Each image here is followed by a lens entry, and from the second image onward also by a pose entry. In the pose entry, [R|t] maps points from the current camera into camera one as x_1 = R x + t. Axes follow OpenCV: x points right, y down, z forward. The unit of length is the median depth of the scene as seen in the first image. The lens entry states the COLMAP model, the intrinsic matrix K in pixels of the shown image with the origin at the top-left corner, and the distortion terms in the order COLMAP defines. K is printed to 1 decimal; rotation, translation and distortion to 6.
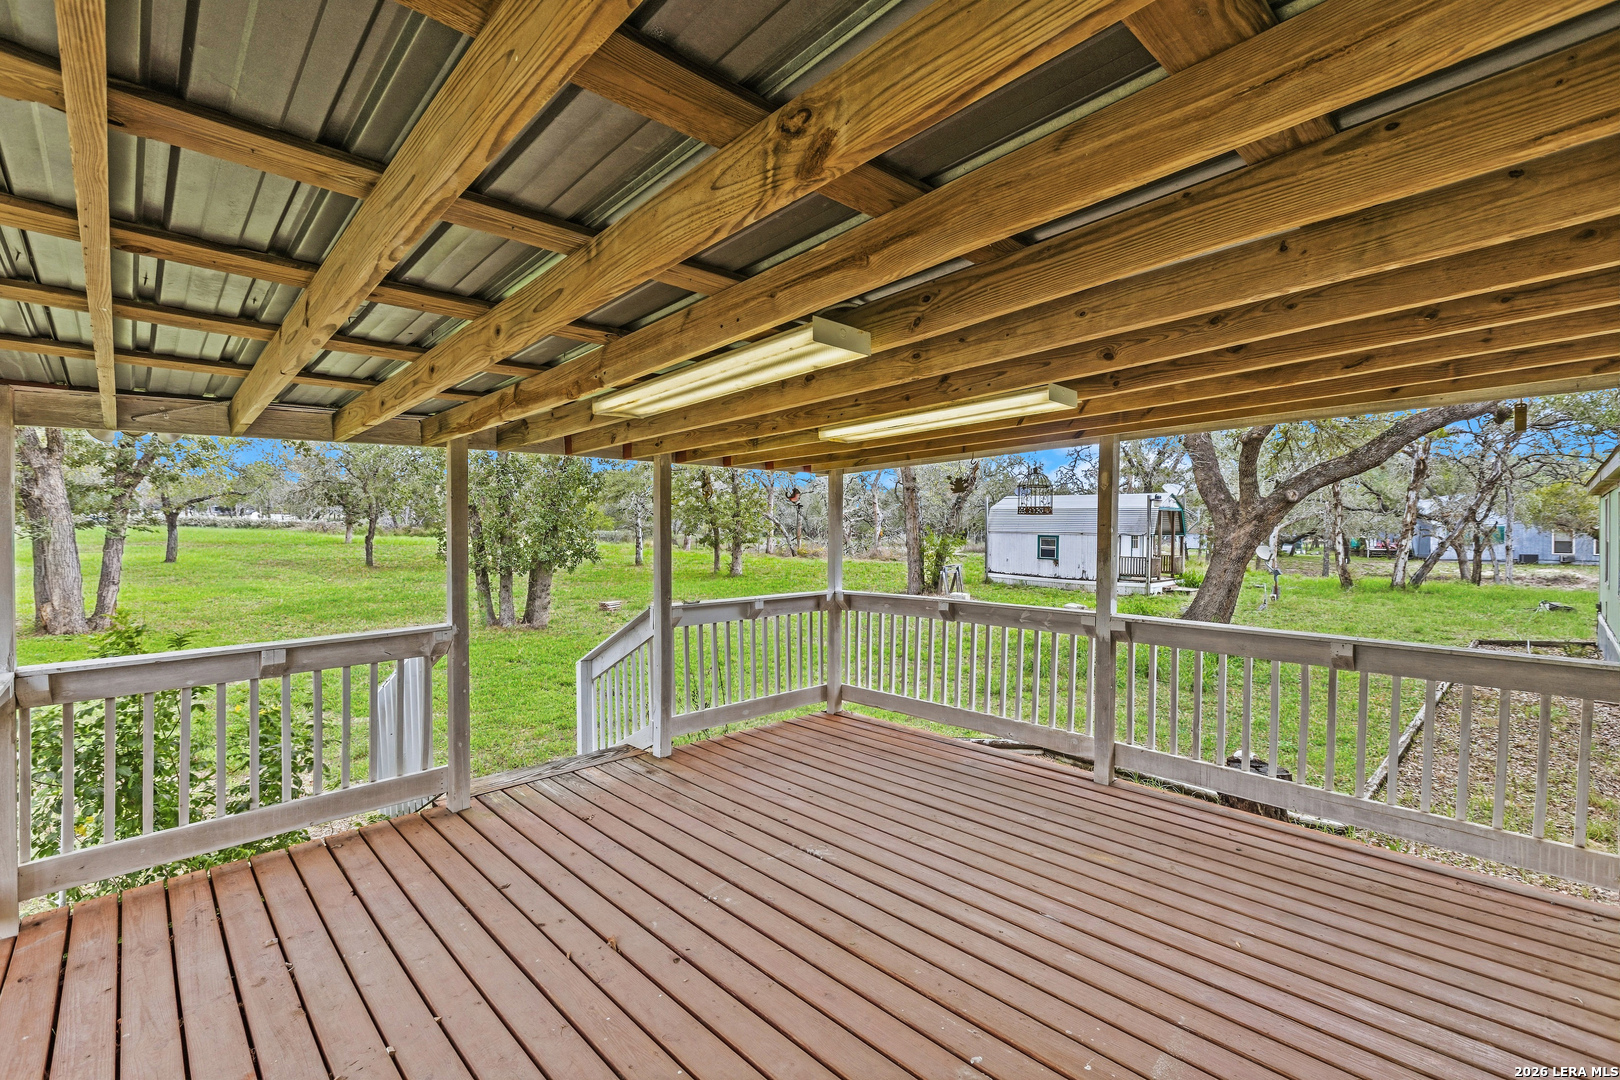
lens RADIAL K [[711.5, 0, 802.0], [0, 711.5, 540.9], [0, 0, 1]] dist [-0.004036, -0.001220]
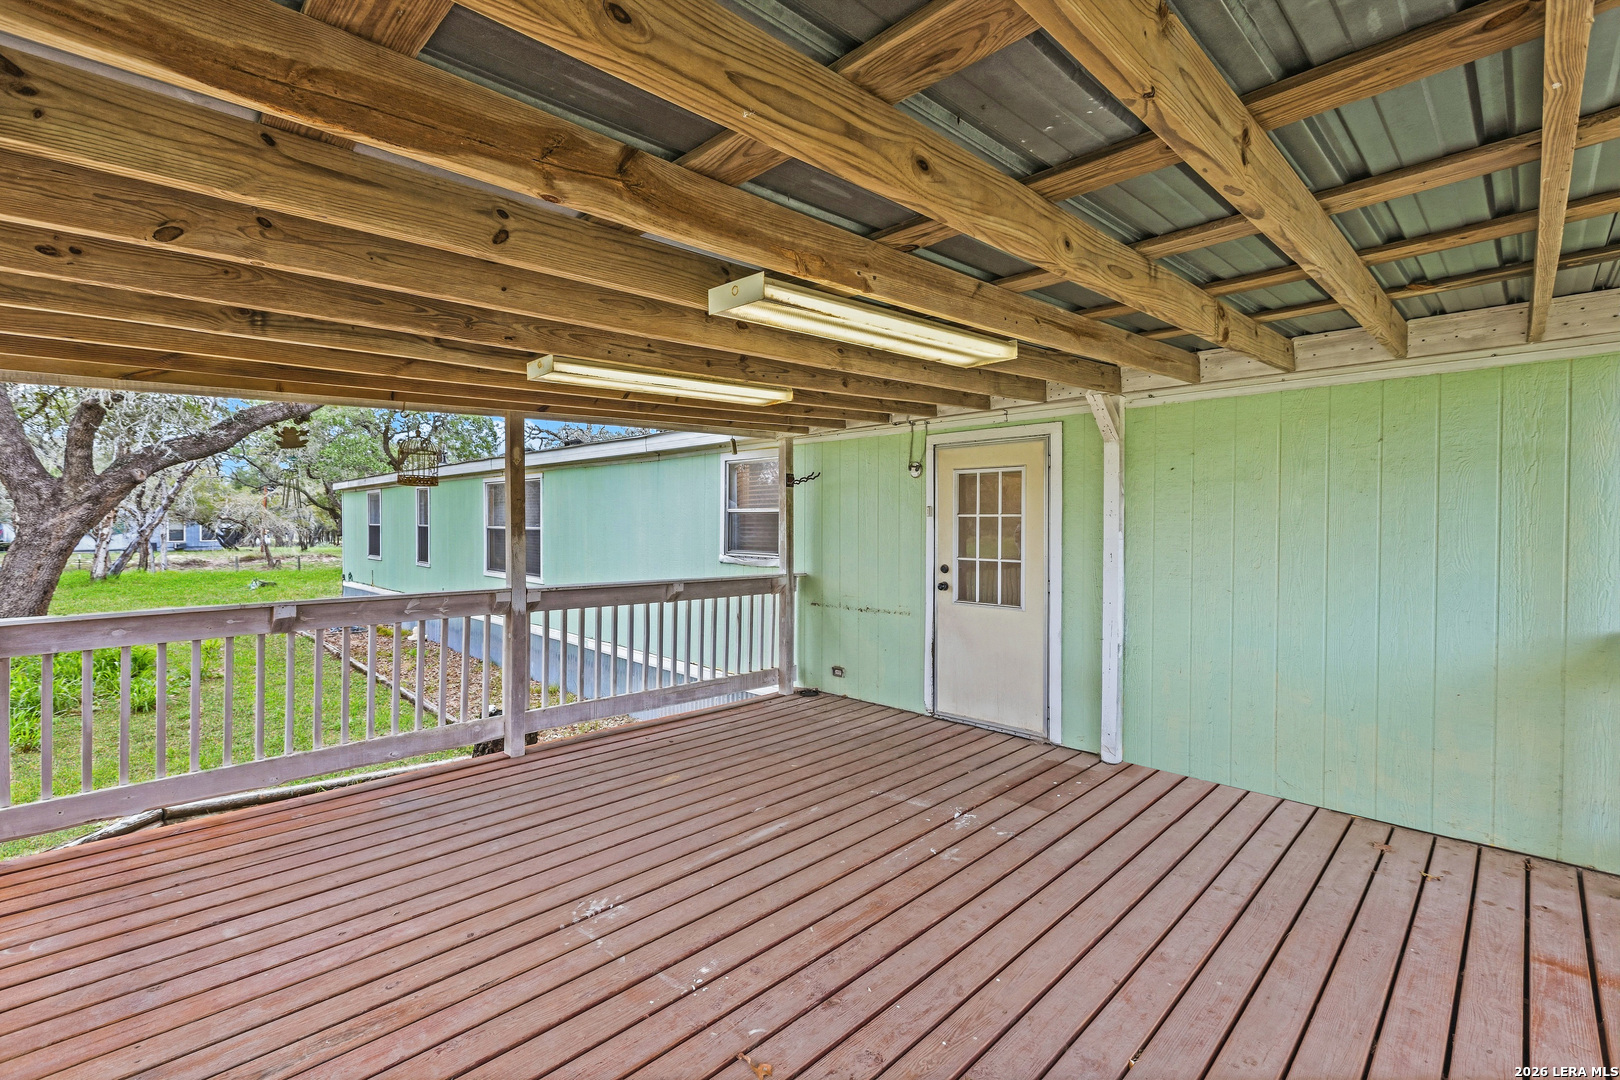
lens RADIAL K [[711.5, 0, 801.5], [0, 711.5, 527.7], [0, 0, 1]] dist [-0.004036, -0.001220]
pose [[-0.011826, -0.010222, 0.999878, -0.517412], [0.015429, 0.999827, 0.010404, 0.012293], [-0.999811, 0.015550, -0.011666, 0.535555]]
